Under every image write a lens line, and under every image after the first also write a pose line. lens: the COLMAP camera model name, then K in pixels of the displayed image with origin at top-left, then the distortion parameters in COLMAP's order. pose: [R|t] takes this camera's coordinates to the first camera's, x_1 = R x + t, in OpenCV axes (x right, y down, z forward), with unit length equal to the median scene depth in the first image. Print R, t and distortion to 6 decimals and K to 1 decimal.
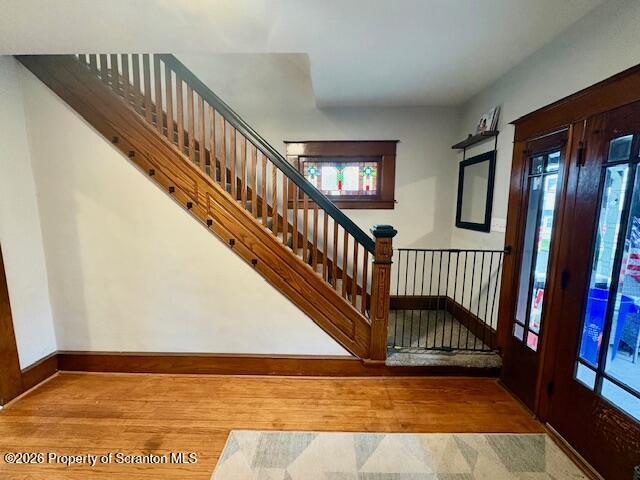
lens RADIAL K [[252.9, 0, 319.8], [0, 252.9, 239.9], [0, 0, 1]] dist [-0.001111, 0.000943]
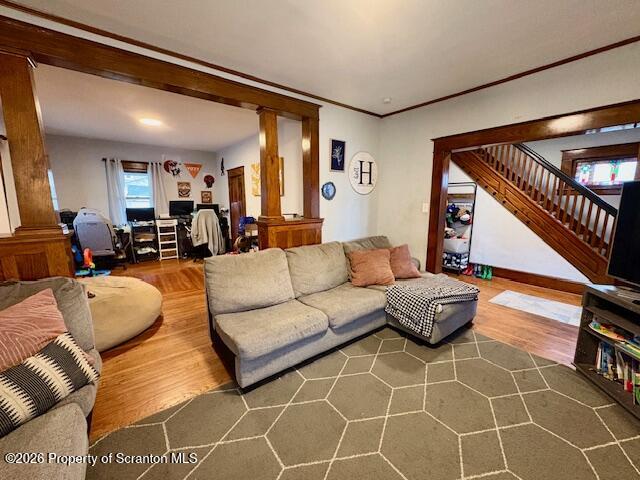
lens RADIAL K [[252.9, 0, 321.3], [0, 252.9, 238.5], [0, 0, 1]] dist [-0.001111, 0.000943]
pose [[0.625973, 0.114312, -0.771421, 0.266829], [-0.095410, 0.992993, 0.069724, 0.228813], [0.773987, 0.029956, 0.632493, -1.485708]]
